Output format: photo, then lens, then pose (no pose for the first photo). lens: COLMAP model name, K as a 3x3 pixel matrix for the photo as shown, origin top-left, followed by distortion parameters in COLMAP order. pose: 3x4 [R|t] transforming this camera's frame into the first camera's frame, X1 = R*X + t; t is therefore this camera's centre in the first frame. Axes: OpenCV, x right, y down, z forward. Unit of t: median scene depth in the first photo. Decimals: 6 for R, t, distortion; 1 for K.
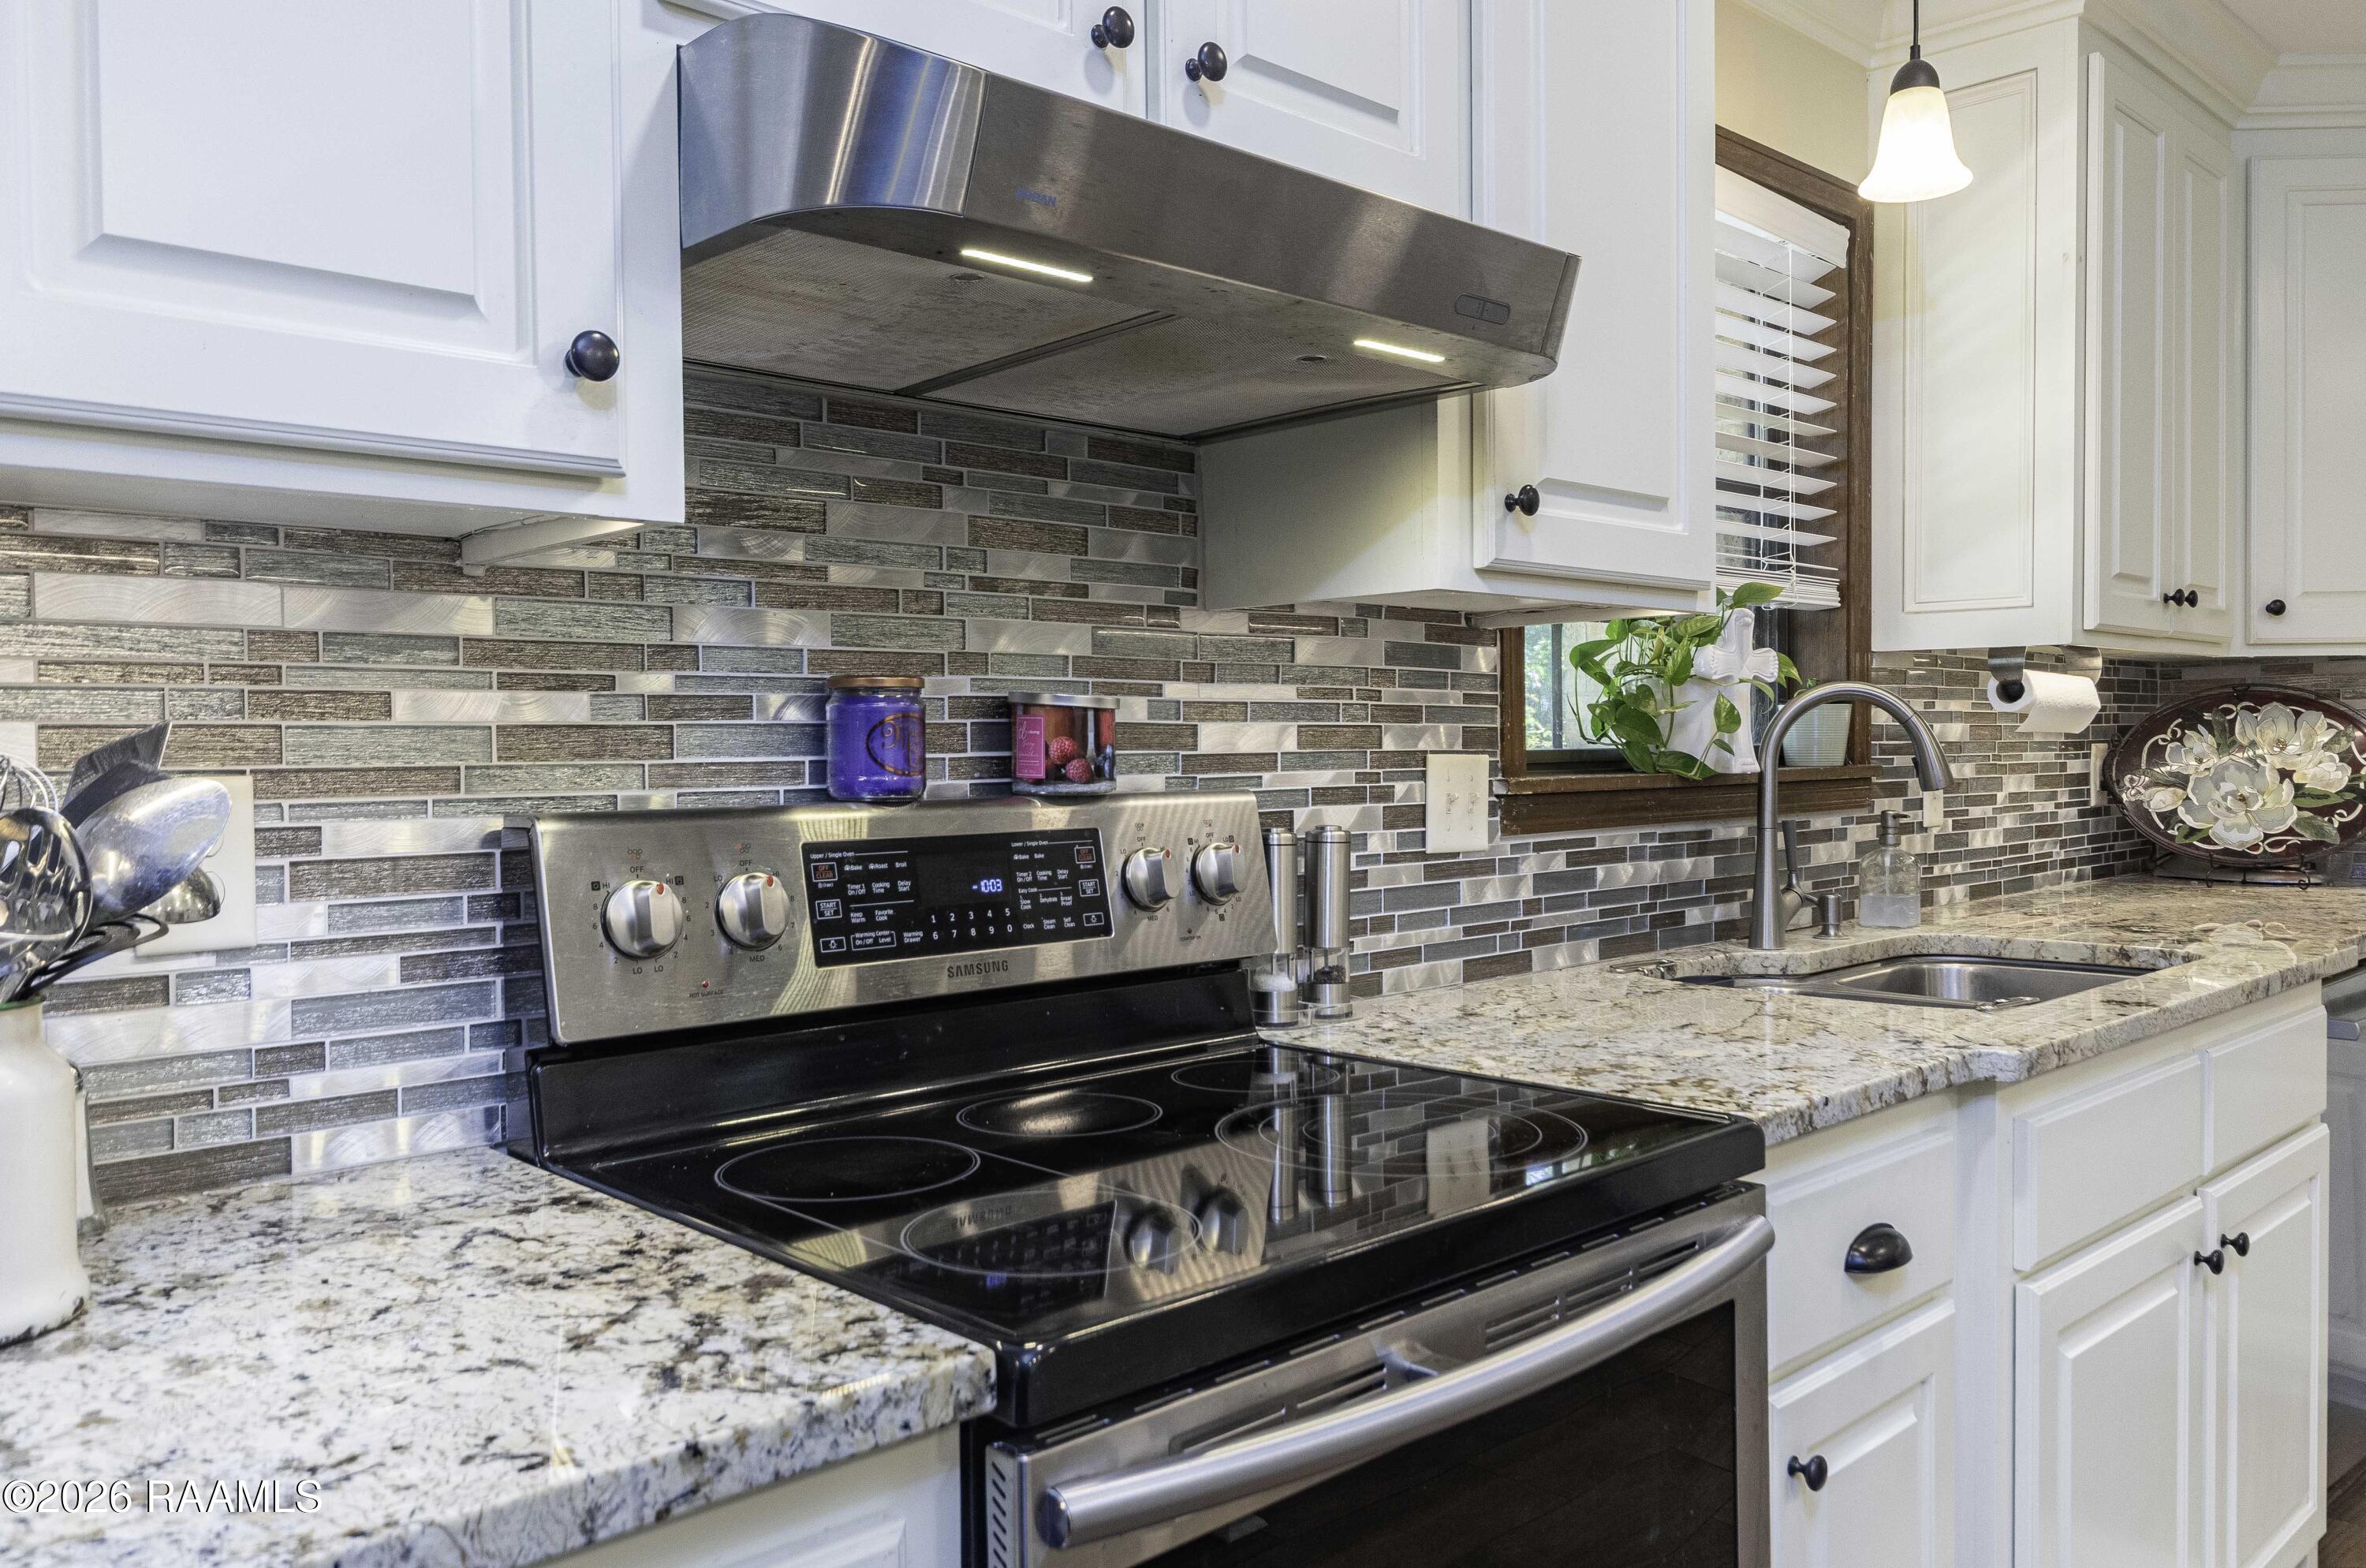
lens RADIAL K [[1784.2, 0, 1198.7], [0, 1784.2, 793.6], [0, 0, 1]] dist [0.001969, -0.001455]
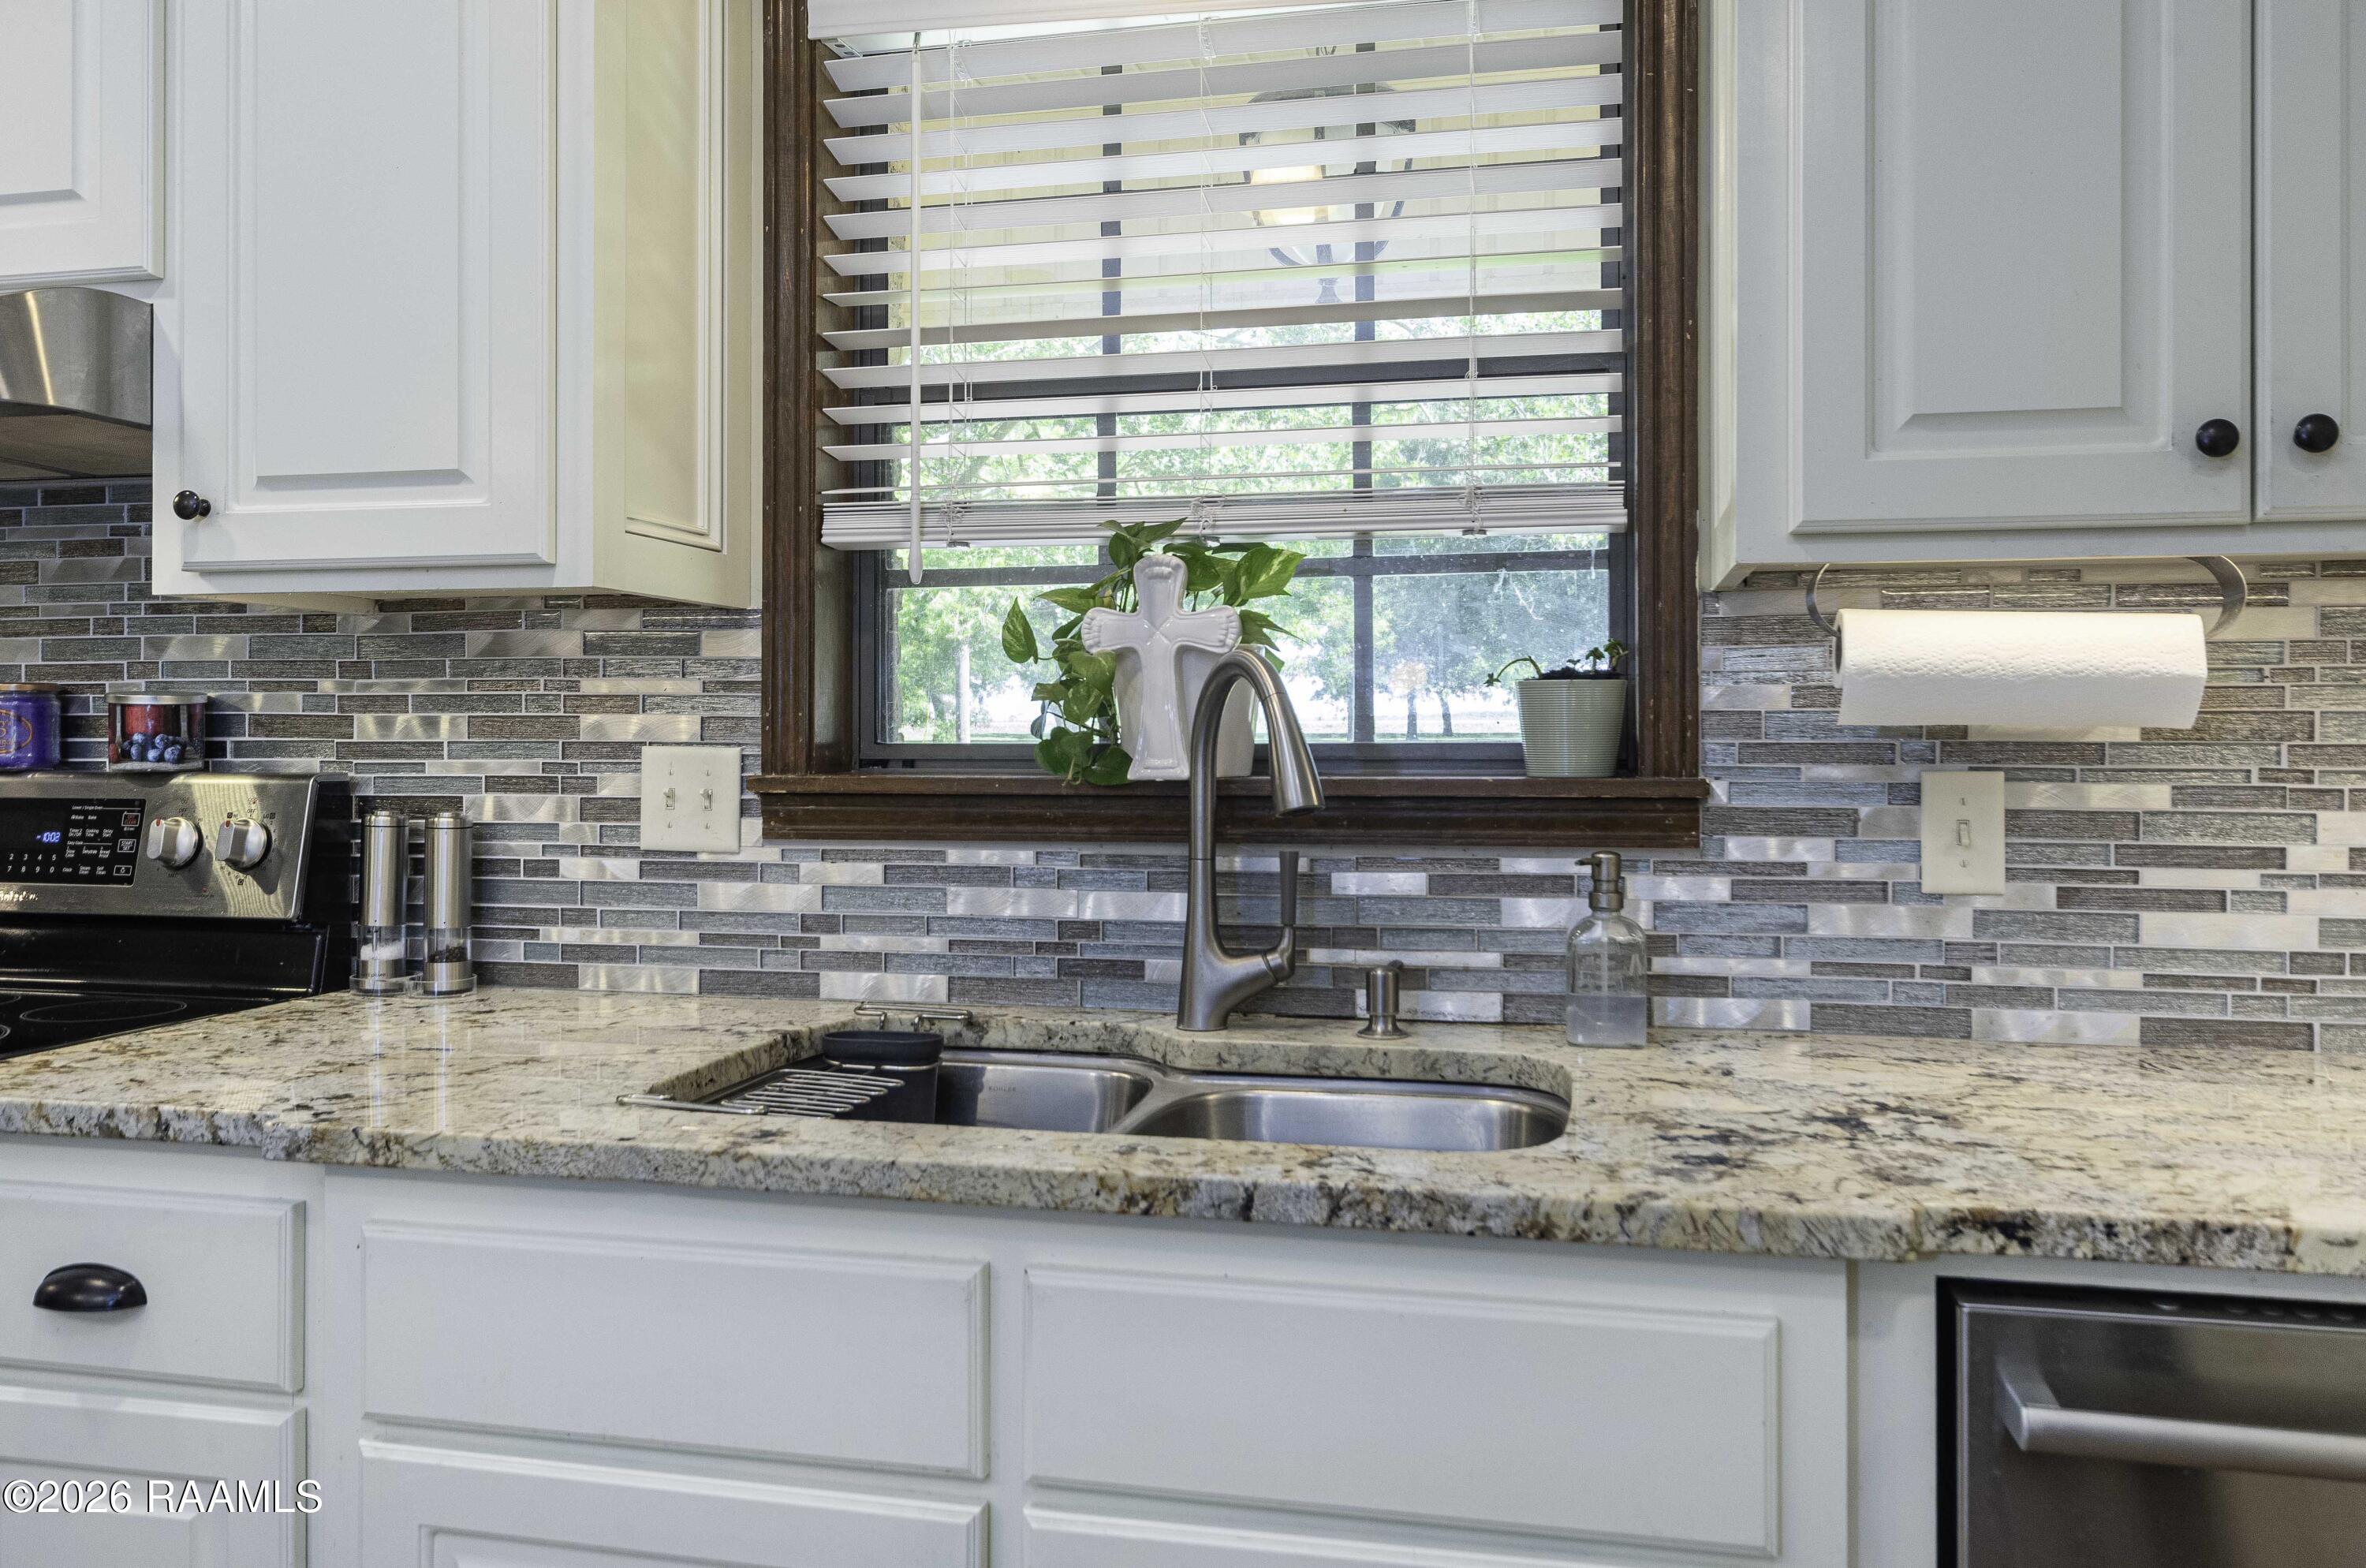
lens RADIAL K [[1821.9, 0, 1188.6], [0, 1821.9, 724.3], [0, 0, 1]] dist [0.006555, 0.002647]
pose [[0.544930, 0.005960, -0.838460, 1.237172], [-0.028410, 0.999532, -0.011359, -0.034366], [0.838000, 0.030011, 0.544844, 0.796752]]
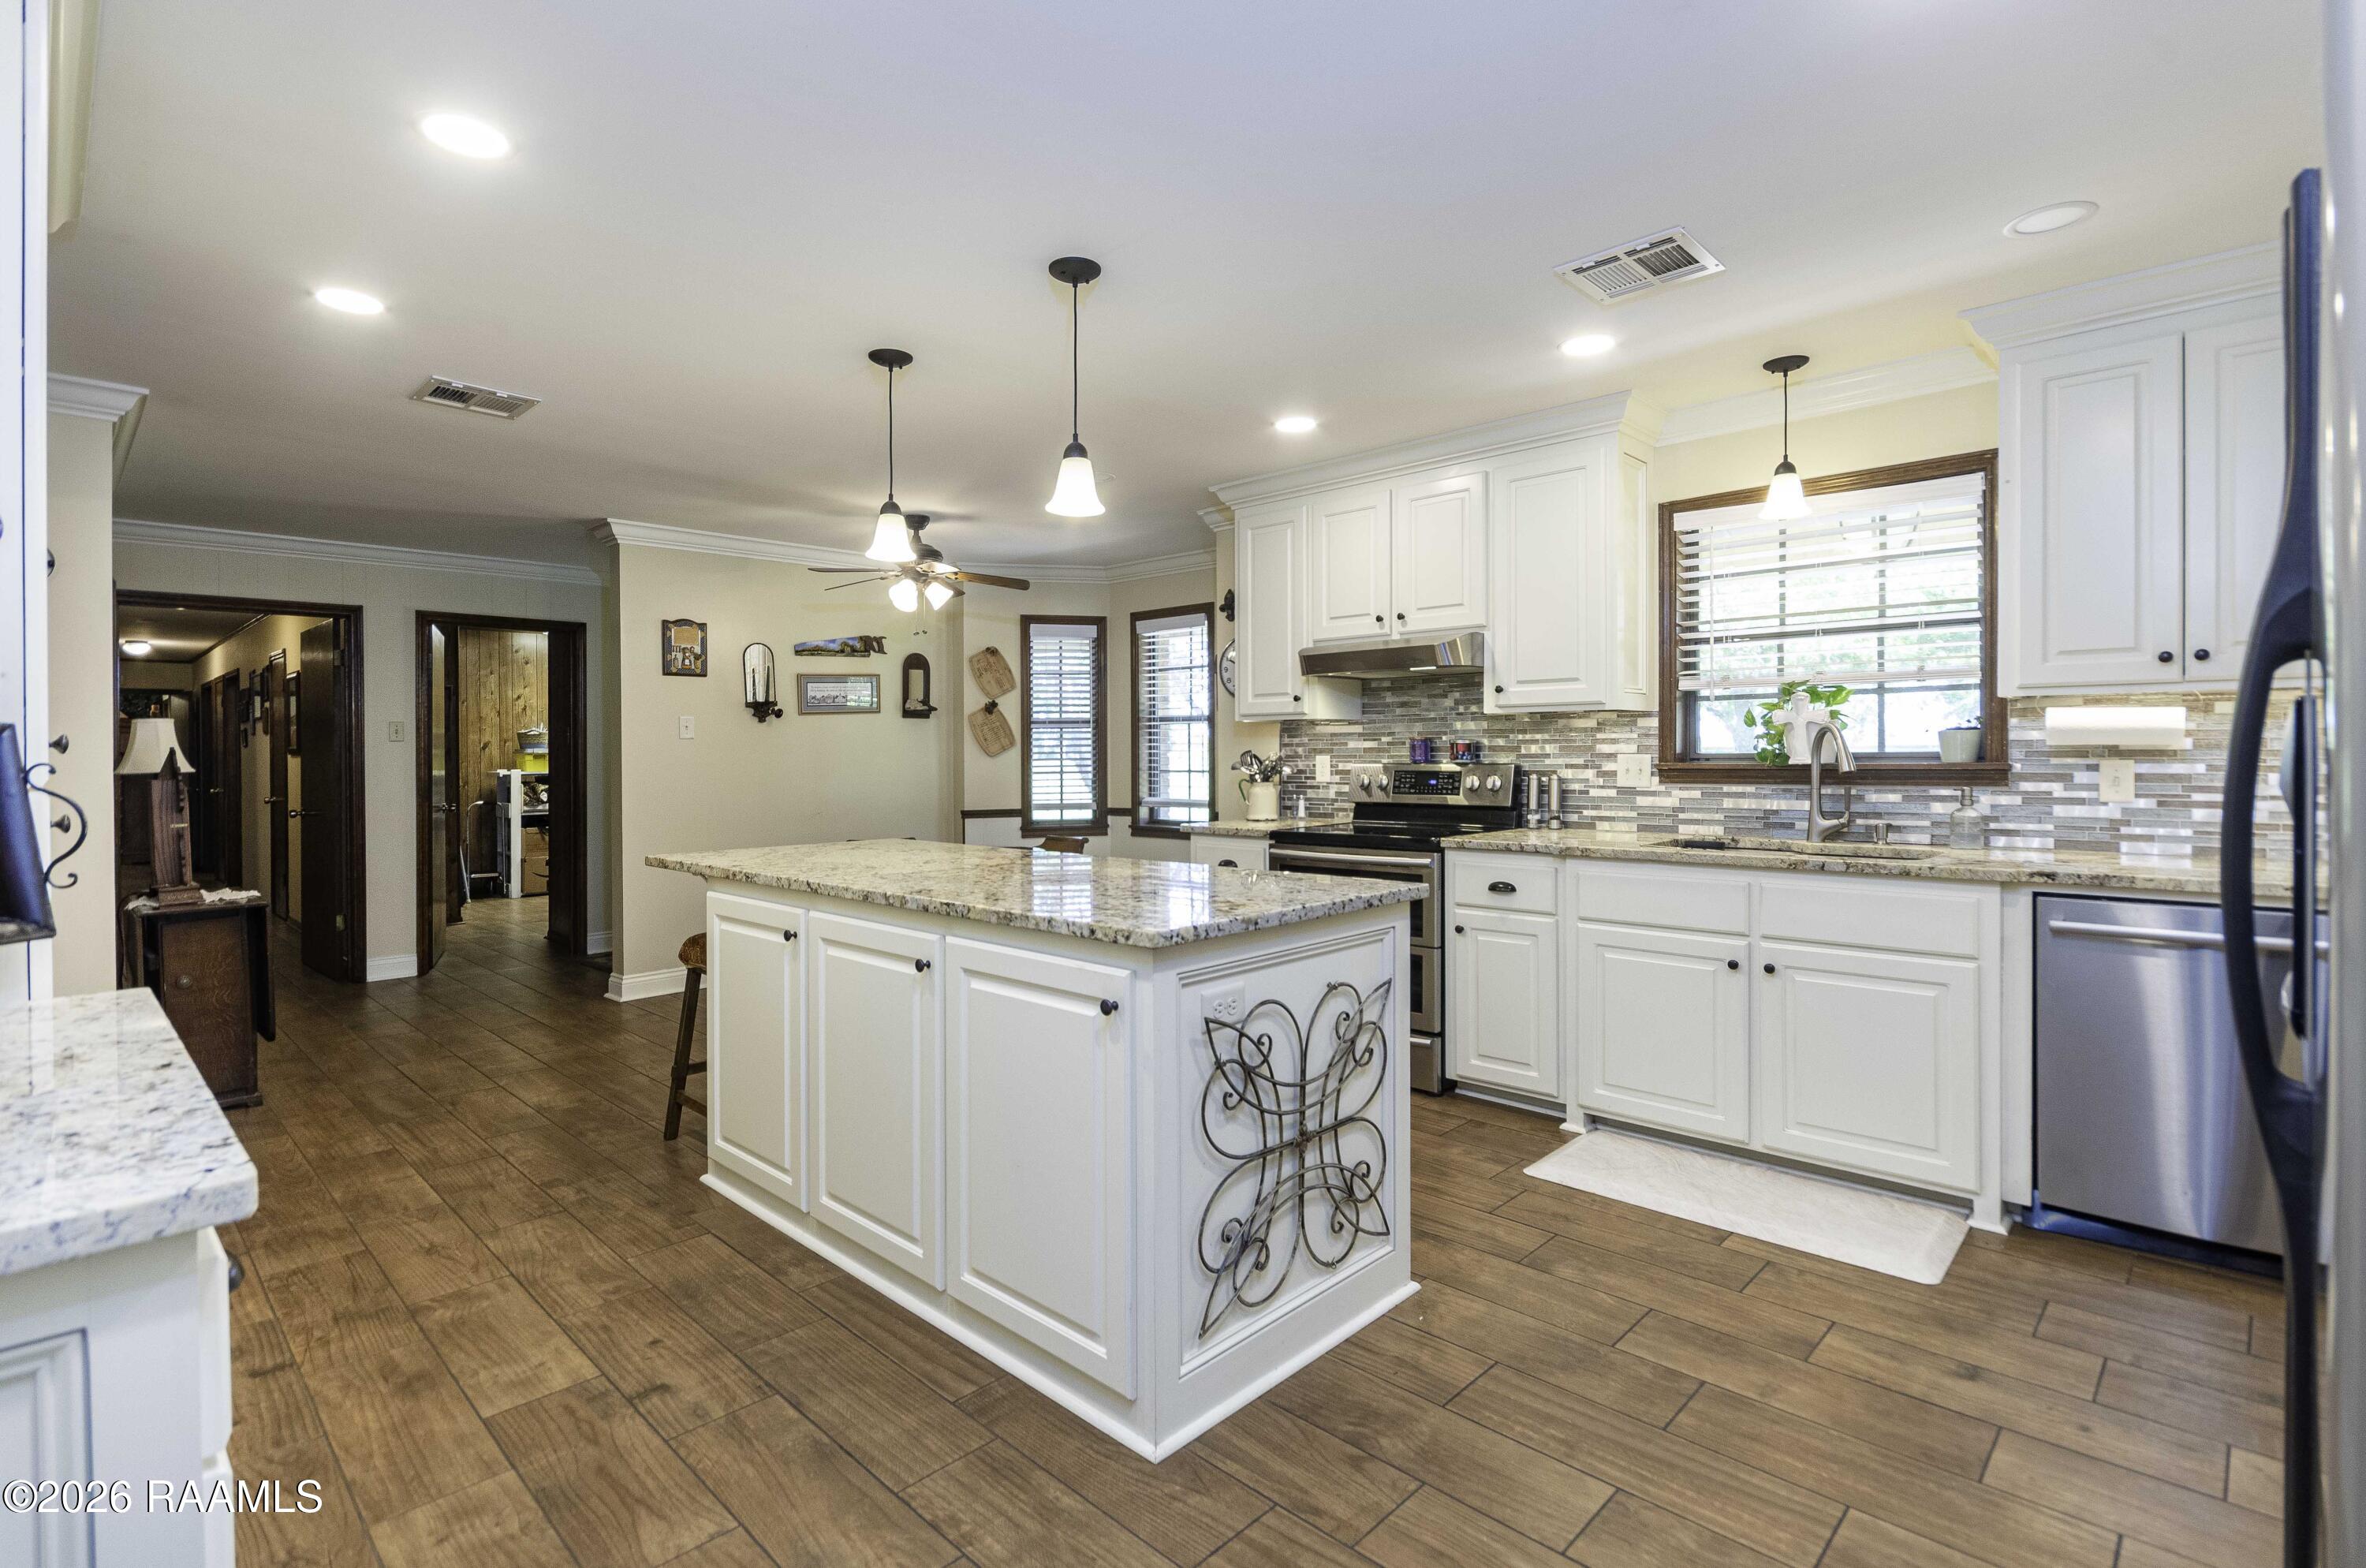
lens RADIAL K [[1120.0, 0, 1179.6], [0, 1120.0, 759.1], [0, 0, 1]] dist [0.001903, -0.008438]
pose [[0.045861, 0.016412, -0.998813, 2.263002], [-0.019039, 0.999698, 0.015552, -0.032721], [0.998766, 0.018304, 0.046159, 0.174431]]
